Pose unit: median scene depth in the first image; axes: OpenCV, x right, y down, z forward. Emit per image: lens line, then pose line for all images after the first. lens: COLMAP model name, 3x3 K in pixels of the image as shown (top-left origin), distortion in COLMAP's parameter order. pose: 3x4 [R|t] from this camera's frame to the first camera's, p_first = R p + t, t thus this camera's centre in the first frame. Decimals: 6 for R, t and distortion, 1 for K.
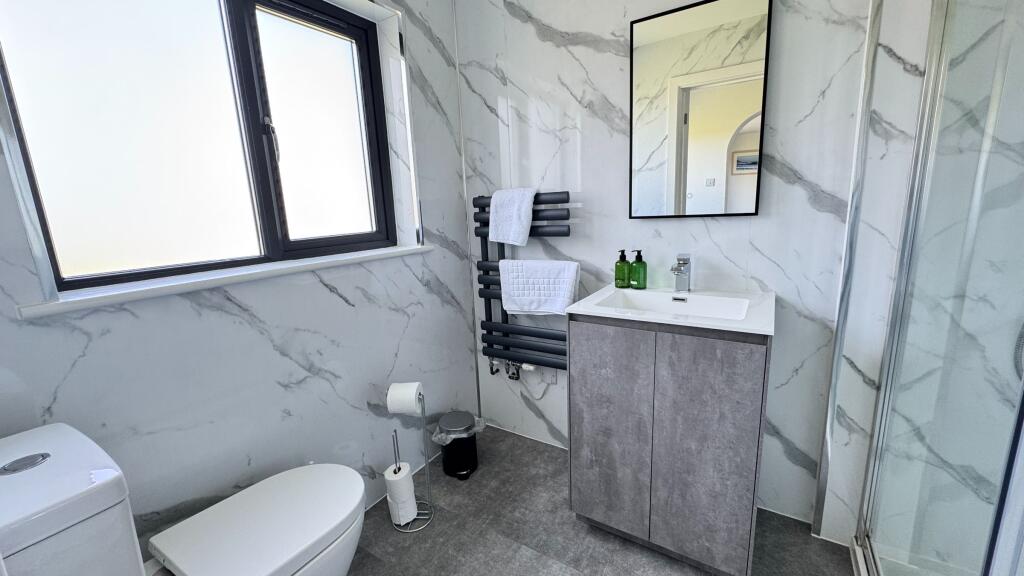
lens RADIAL K [[407.7, 0, 508.1], [0, 407.7, 288.8], [0, 0, 1]] dist [-0.000787, -0.000609]
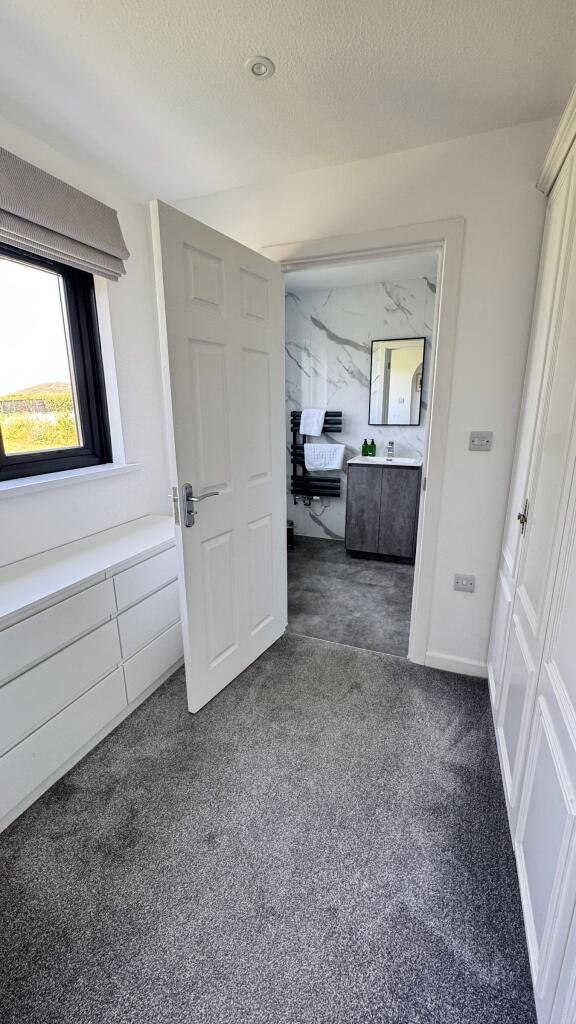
lens RADIAL K [[407.7, 0, 287.6], [0, 407.7, 507.9], [0, 0, 1]] dist [-0.000787, -0.000609]
pose [[0.981321, -0.002759, 0.192359, -0.538517], [-0.005403, 0.999108, 0.041890, 0.179637], [-0.192303, -0.042147, 0.980430, -1.068191]]
